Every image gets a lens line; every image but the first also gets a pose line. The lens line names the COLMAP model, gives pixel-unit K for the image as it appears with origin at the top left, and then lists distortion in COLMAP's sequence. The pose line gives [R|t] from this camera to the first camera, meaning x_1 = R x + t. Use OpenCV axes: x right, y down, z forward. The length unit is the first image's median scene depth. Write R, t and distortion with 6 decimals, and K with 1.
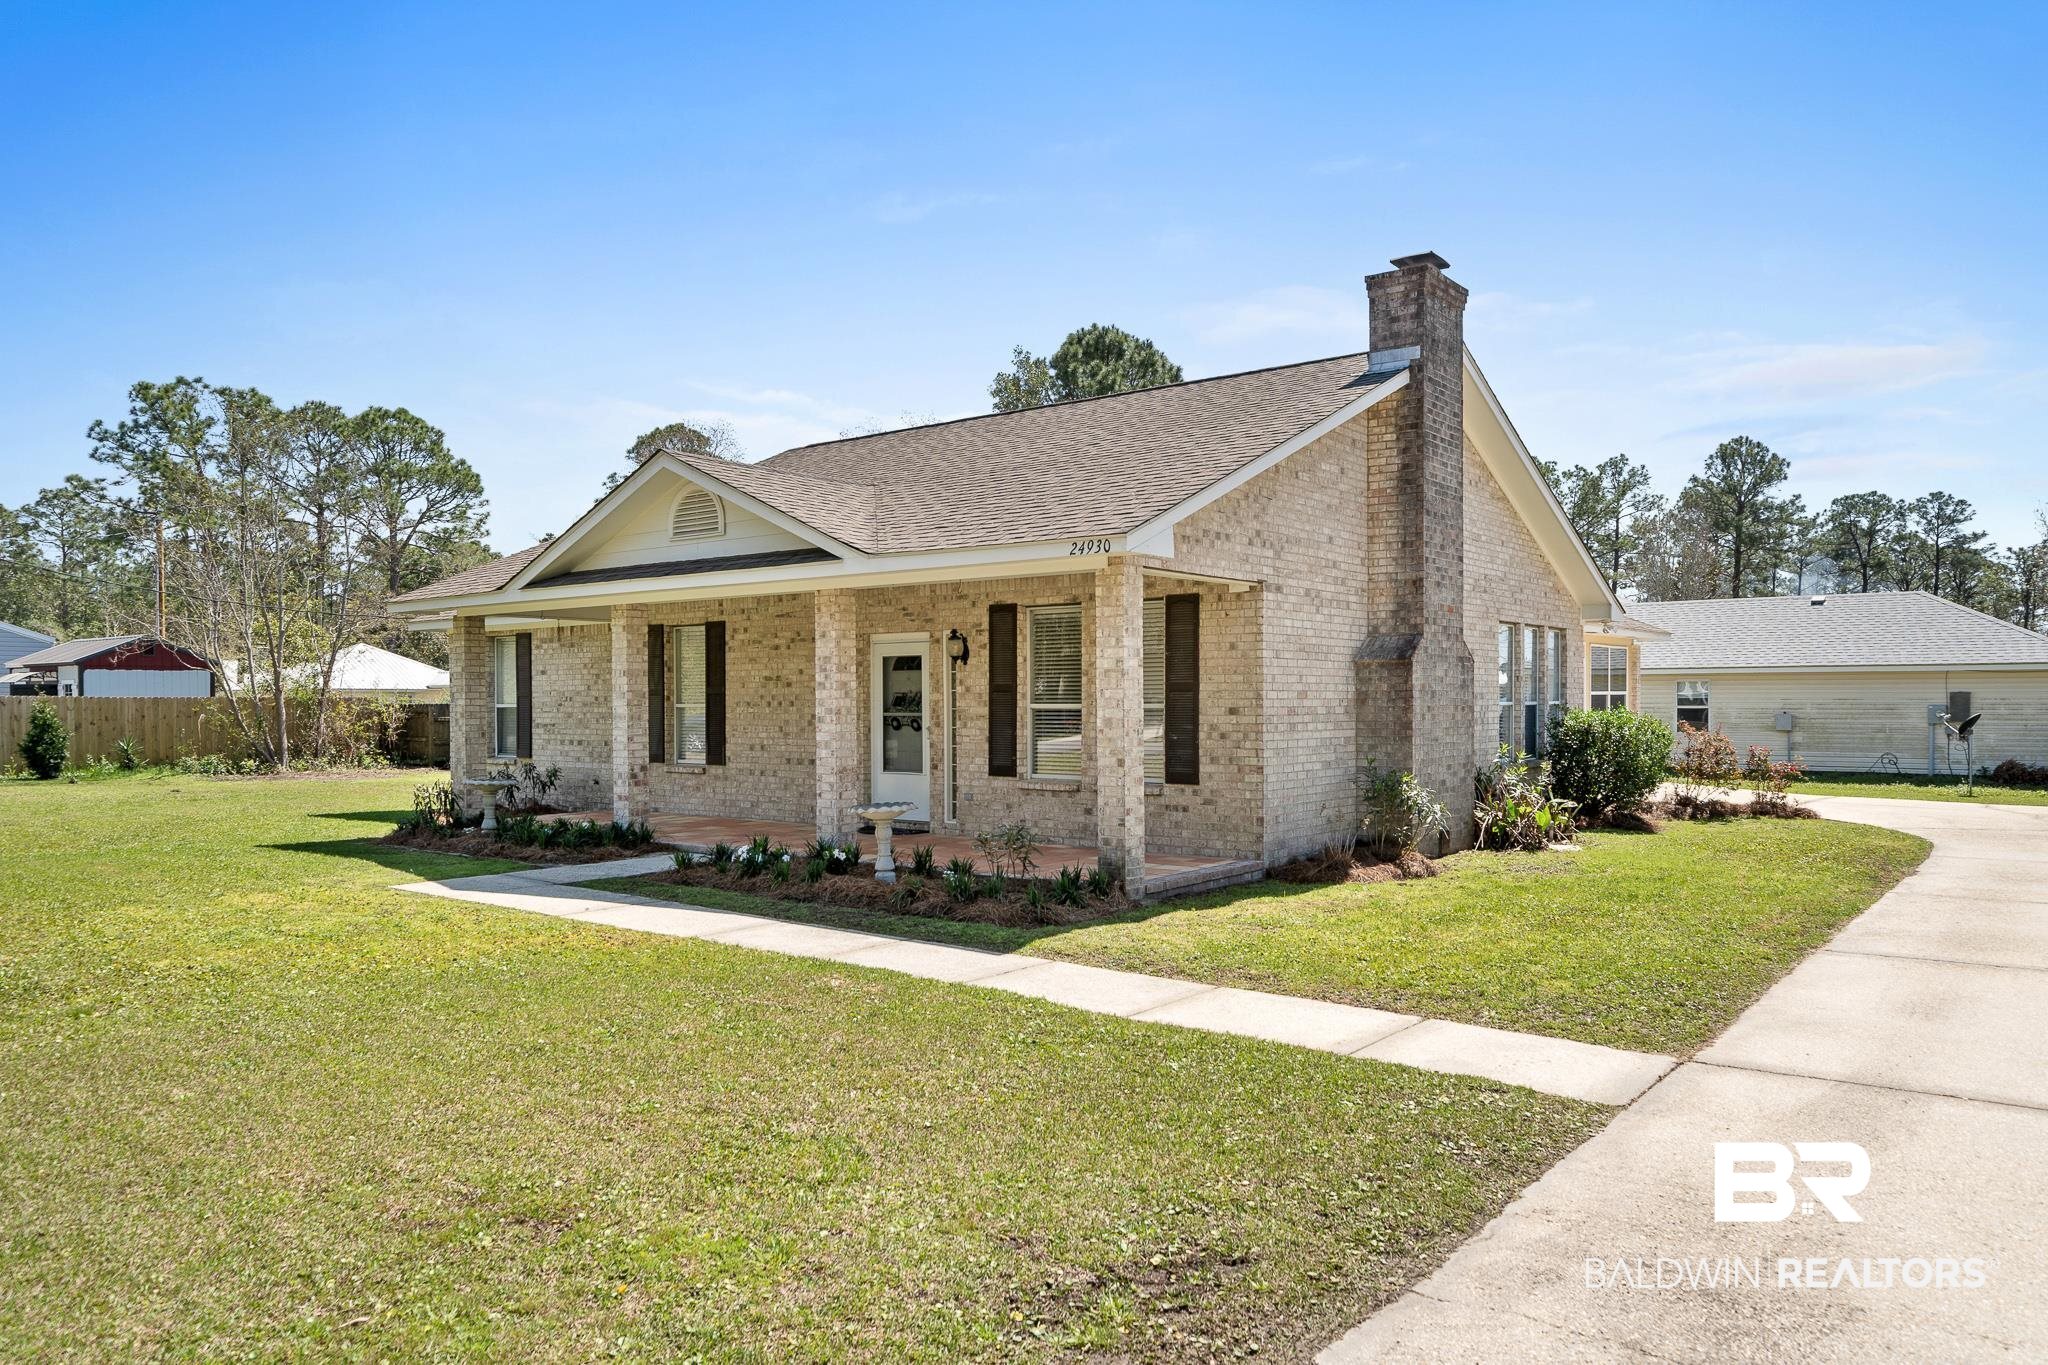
lens RADIAL K [[1447.8, 0, 1032.9], [0, 1447.8, 693.0], [0, 0, 1]] dist [-0.005456, -0.000818]
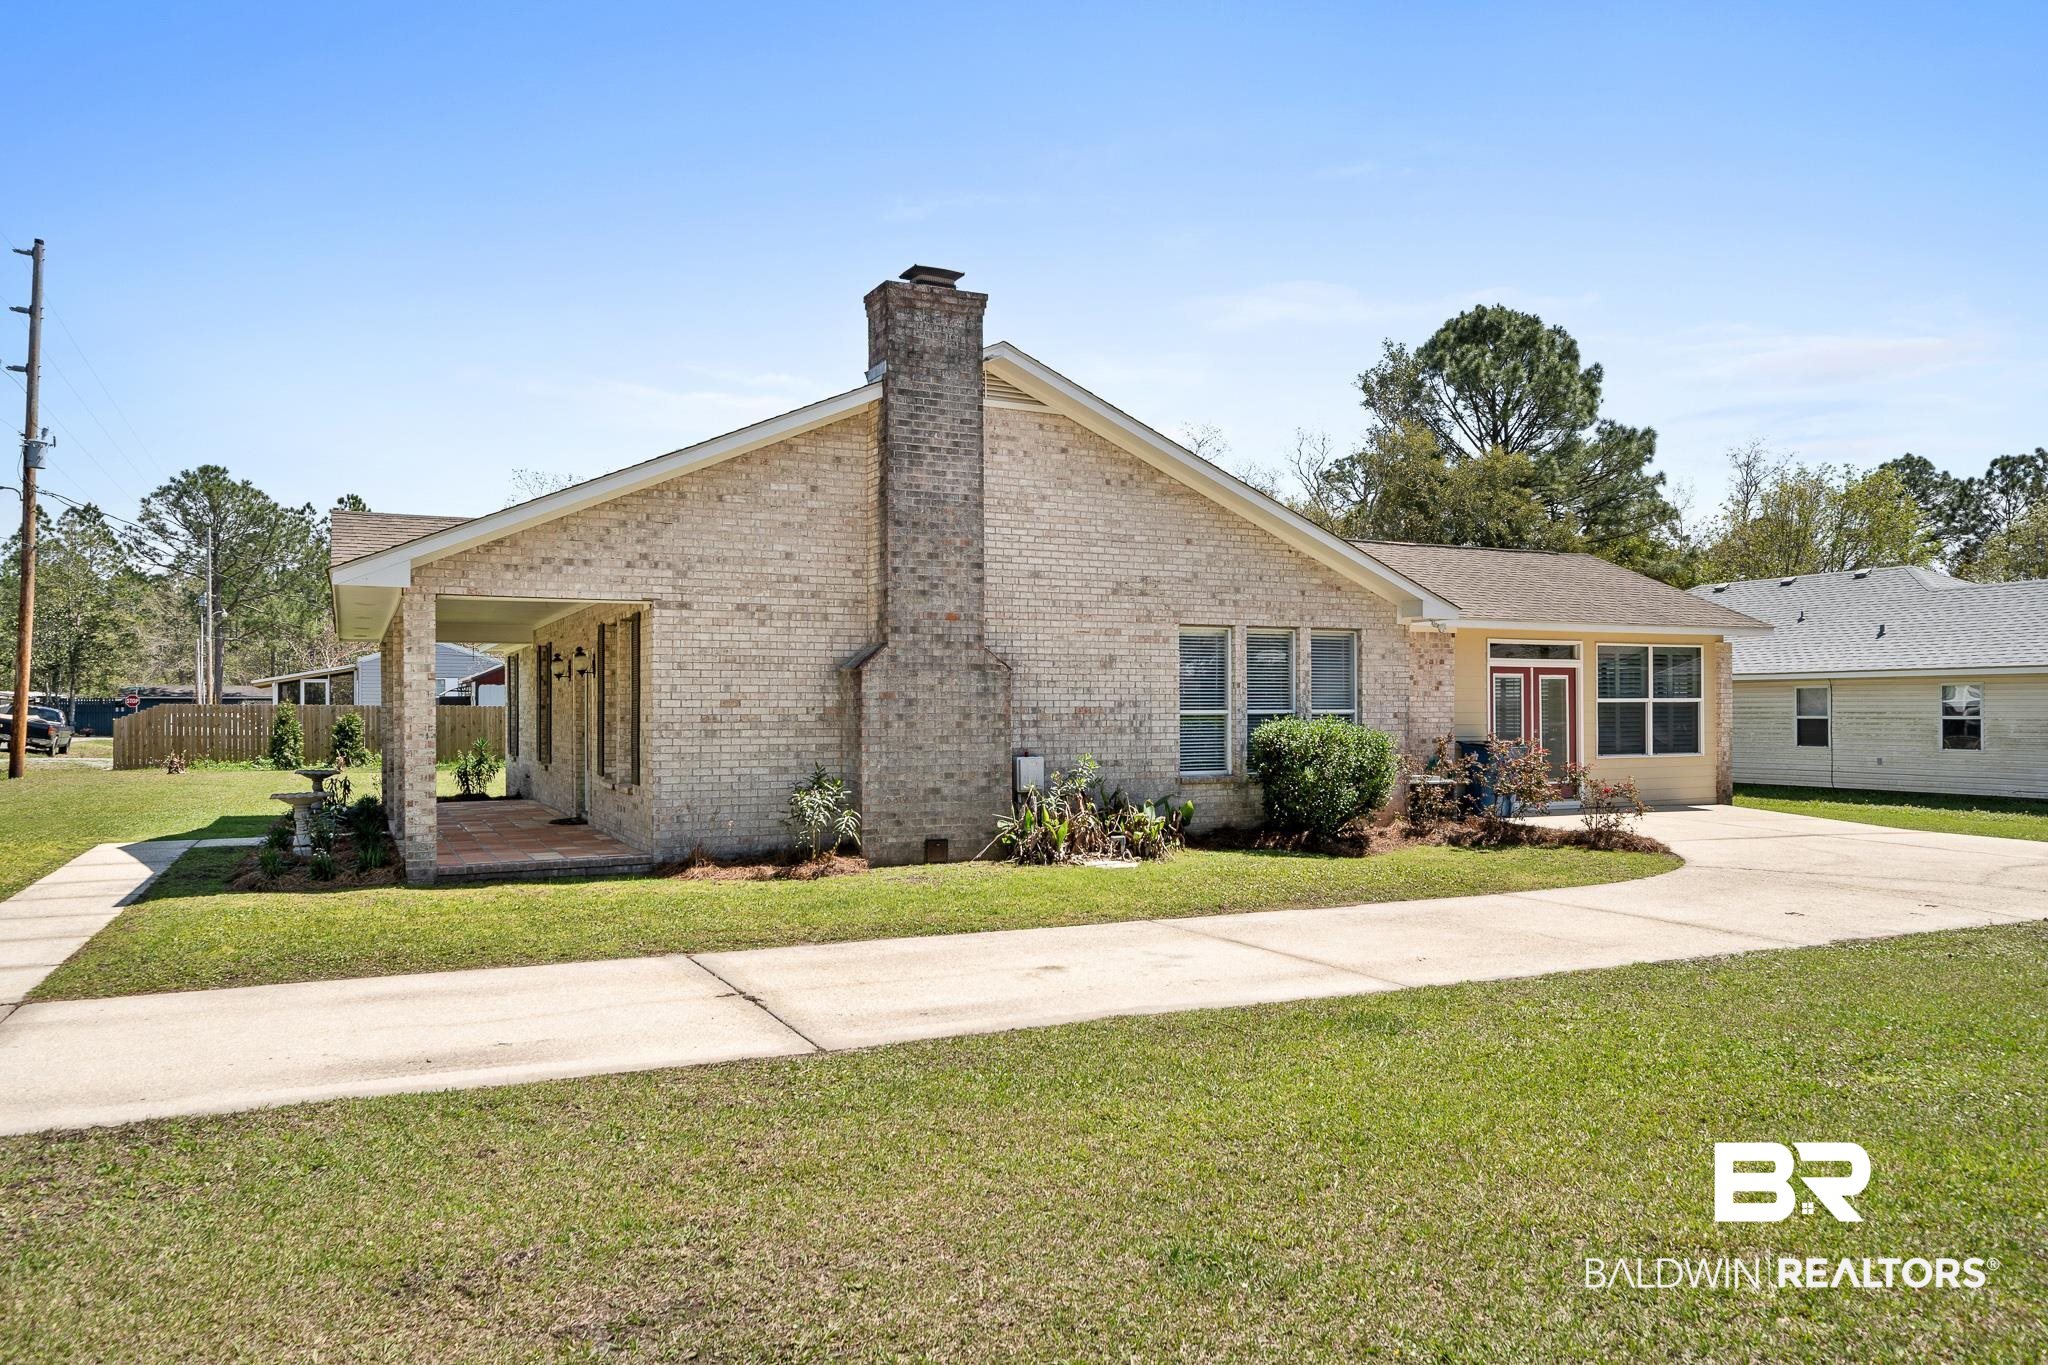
lens RADIAL K [[1447.8, 0, 1028.7], [0, 1447.8, 684.6], [0, 0, 1]] dist [-0.005456, -0.000818]
pose [[0.888184, -0.004764, -0.459462, 0.532018], [0.000243, 0.999951, -0.009898, -0.001324], [0.459487, 0.008679, 0.888142, 0.095166]]
